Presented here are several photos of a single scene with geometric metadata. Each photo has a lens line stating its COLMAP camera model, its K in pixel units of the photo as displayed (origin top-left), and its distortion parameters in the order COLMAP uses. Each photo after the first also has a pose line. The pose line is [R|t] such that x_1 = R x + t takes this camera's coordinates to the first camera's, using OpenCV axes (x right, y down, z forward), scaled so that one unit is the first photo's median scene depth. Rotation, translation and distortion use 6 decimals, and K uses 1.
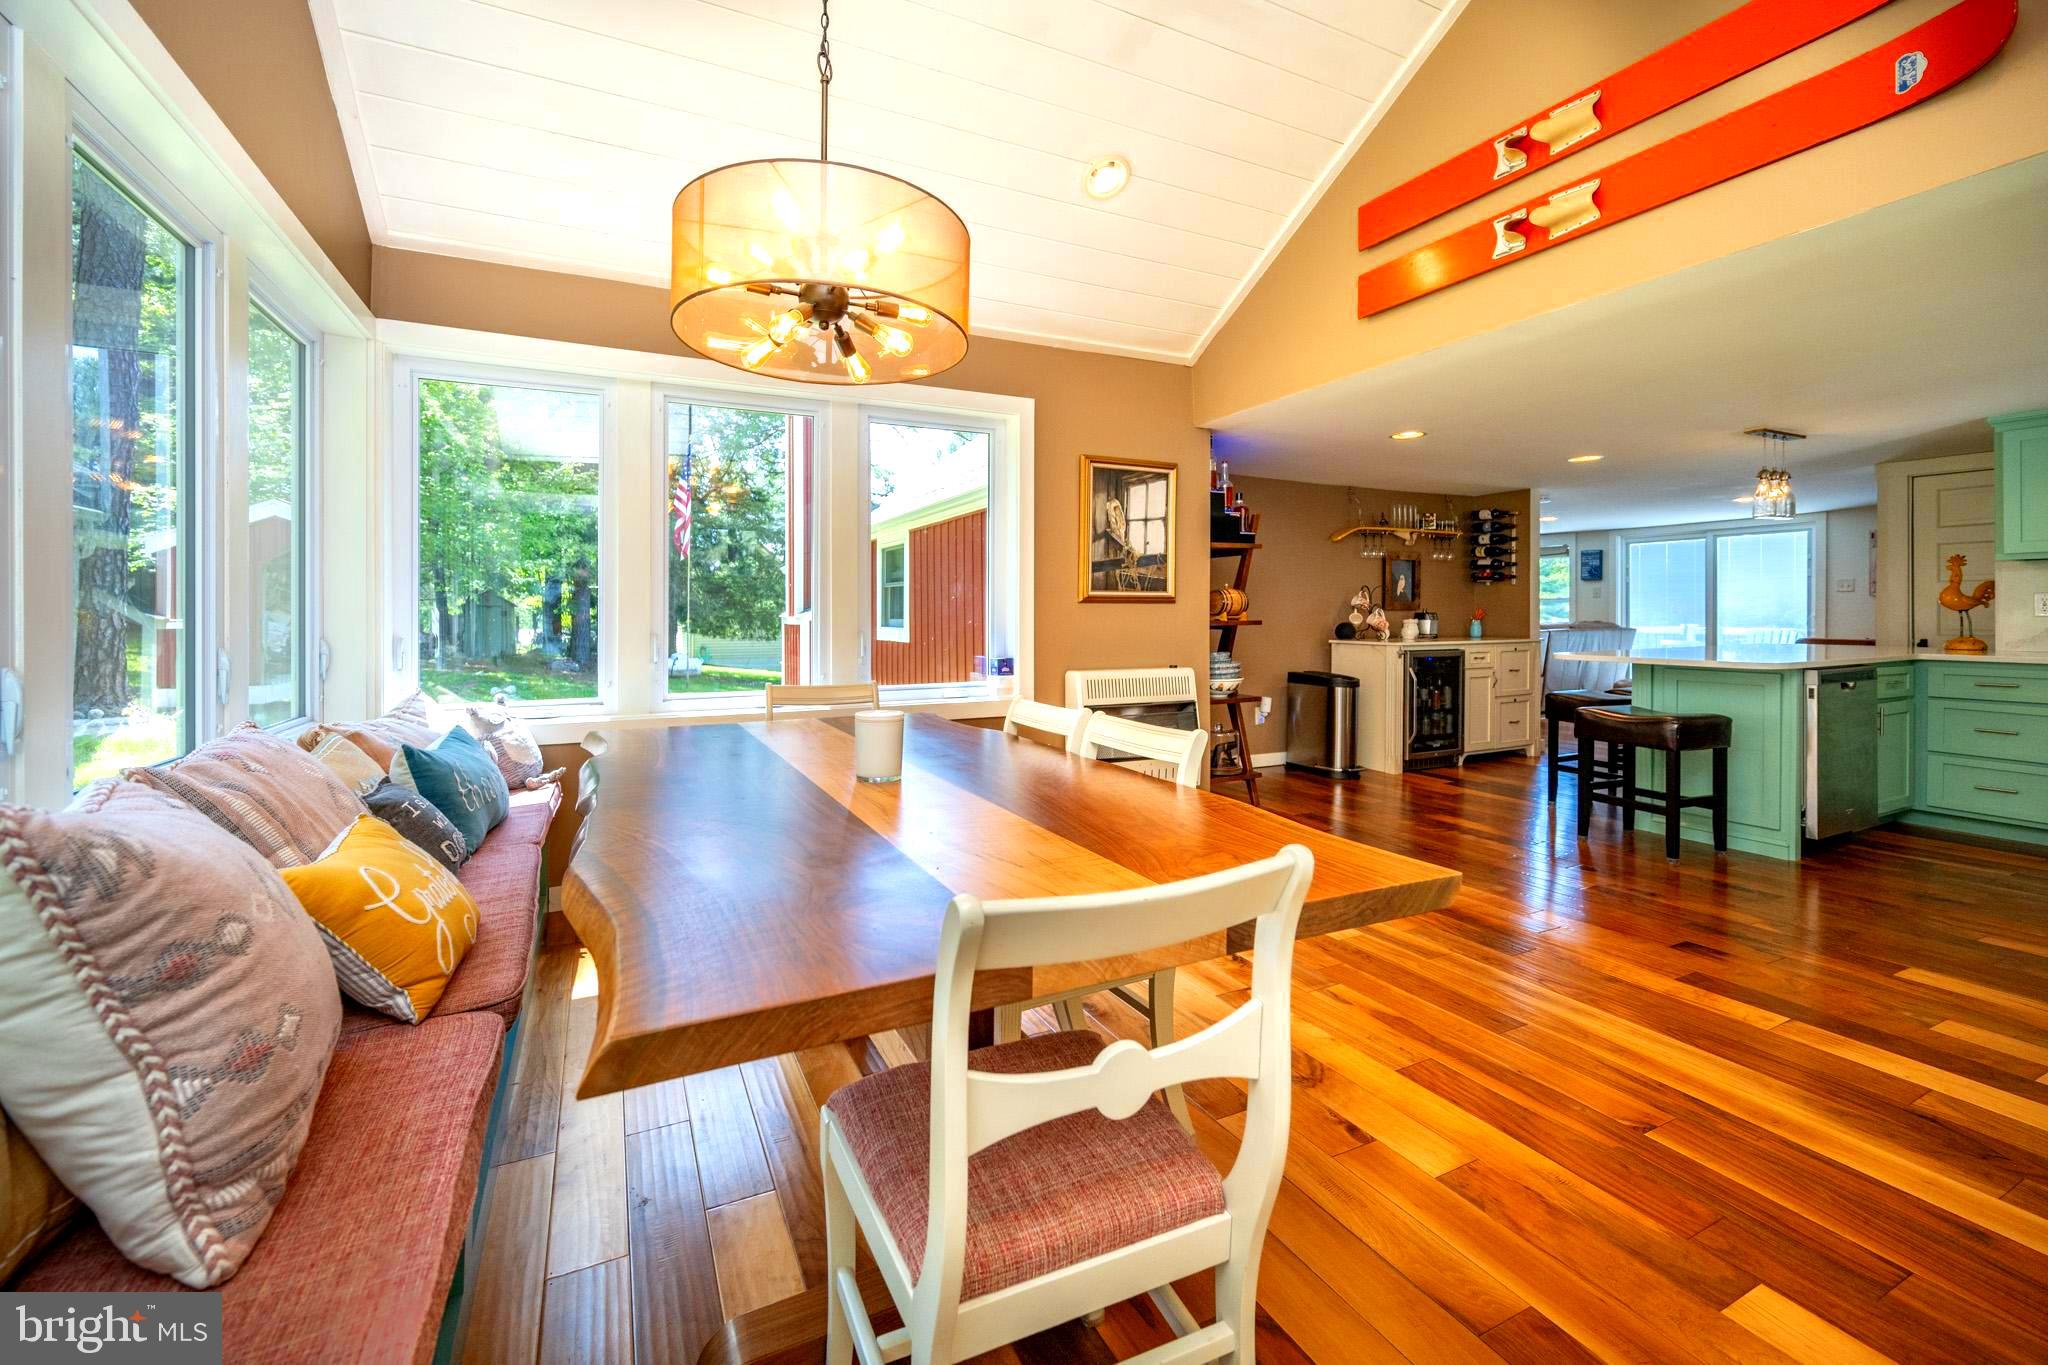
lens RADIAL K [[851.2, 0, 981.5], [0, 851.2, 615.7], [0, 0, 1]] dist [0.000156, 0.000155]
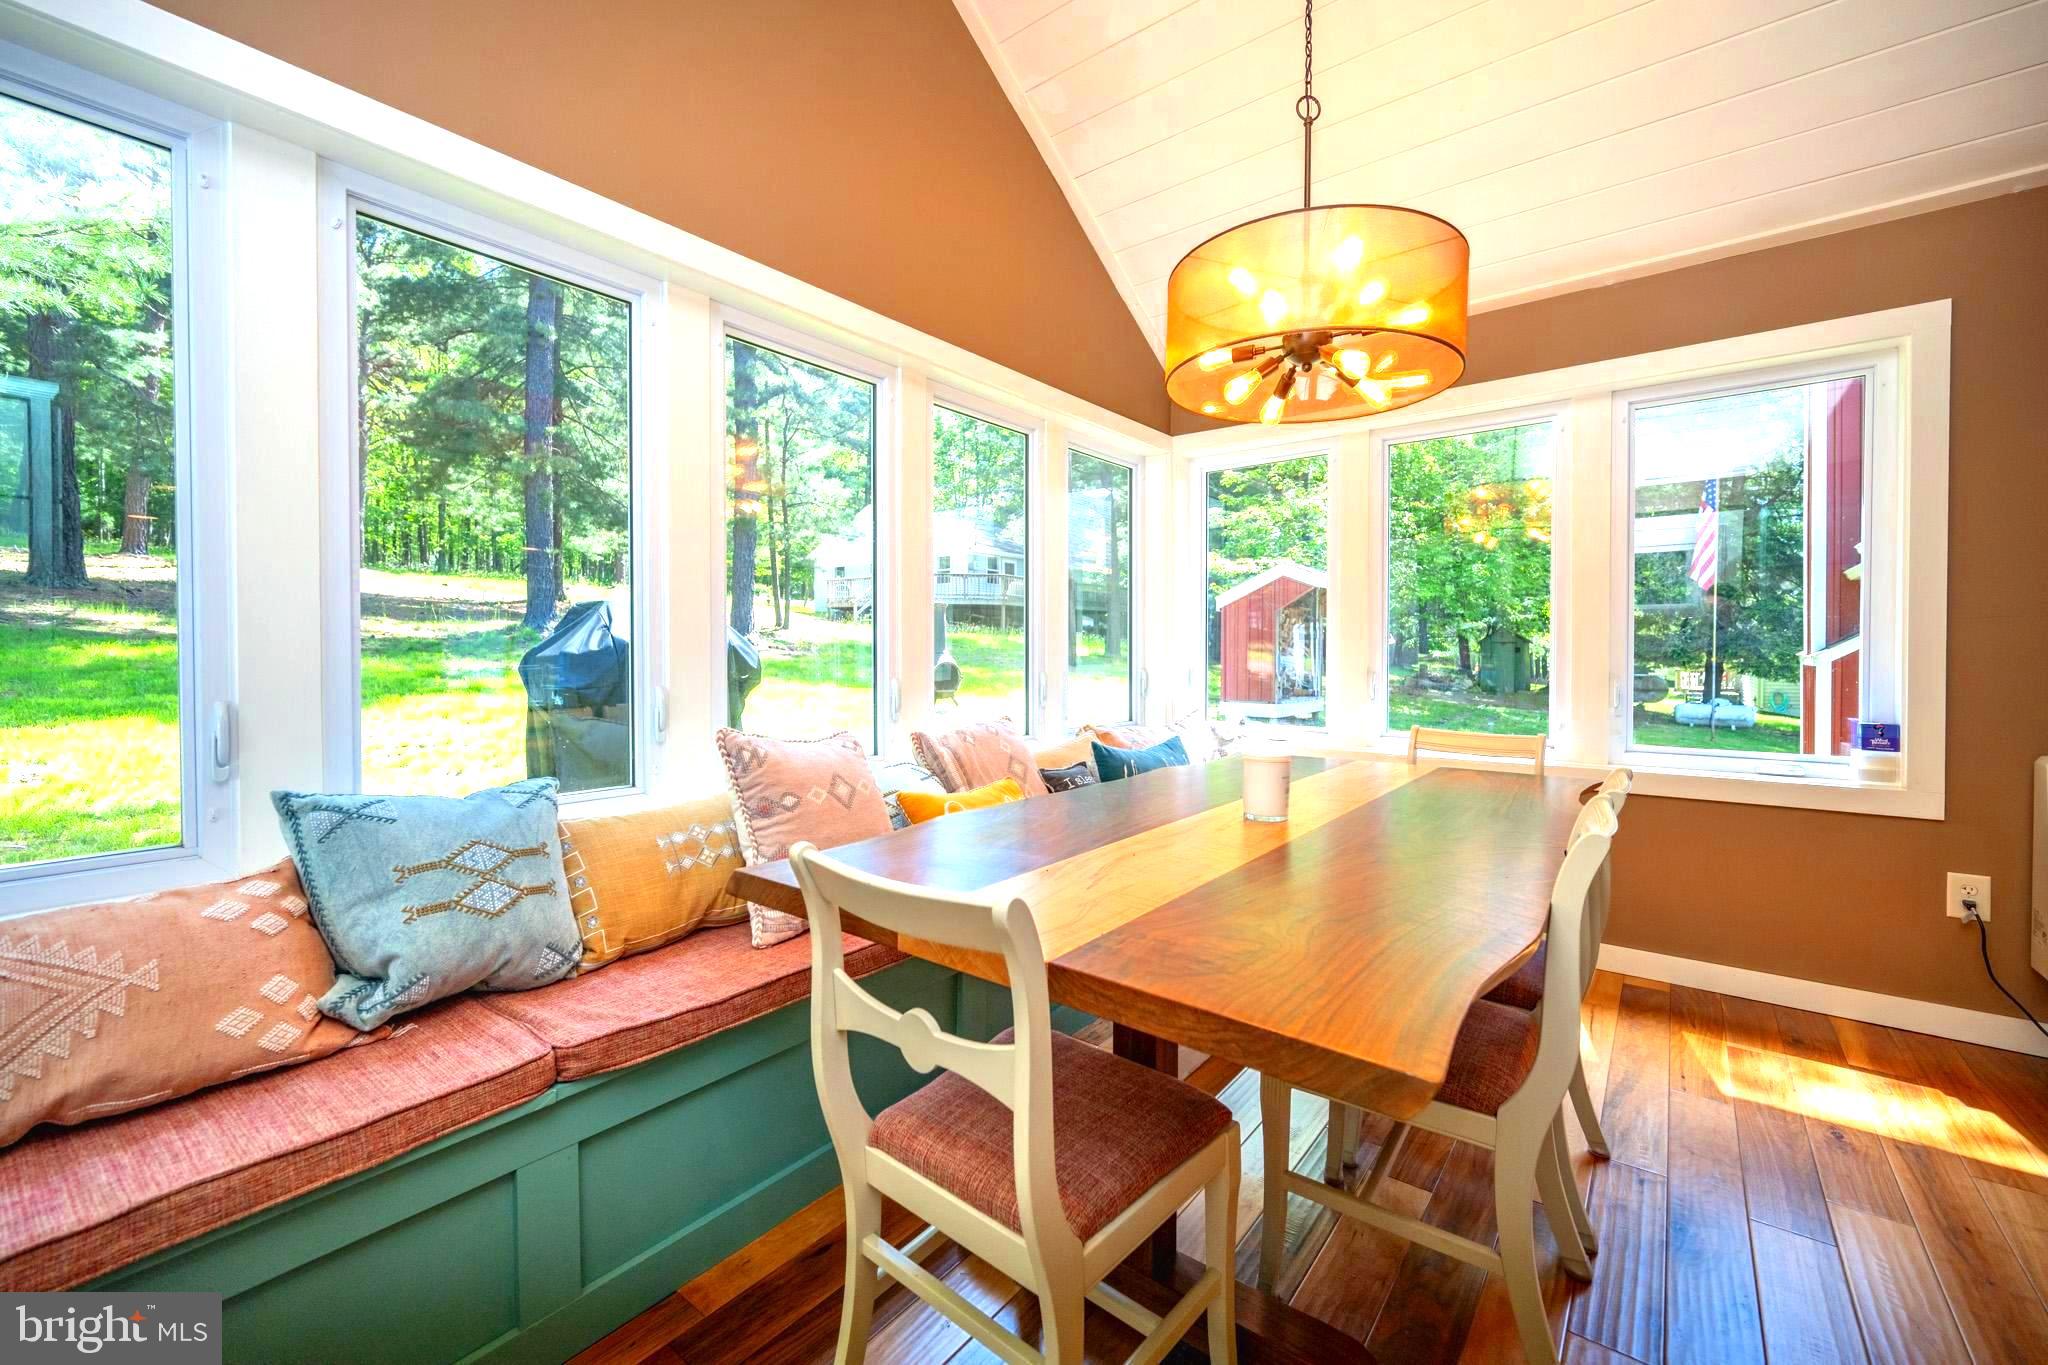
lens RADIAL K [[836.2, 0, 1019.0], [0, 836.2, 662.6], [0, 0, 1]] dist [-0.000386, -0.000054]
pose [[0.432031, 0.015528, -0.901725, 0.536870], [-0.003514, 0.999873, 0.015534, -0.006447], [0.901852, -0.003543, 0.432031, 0.253080]]
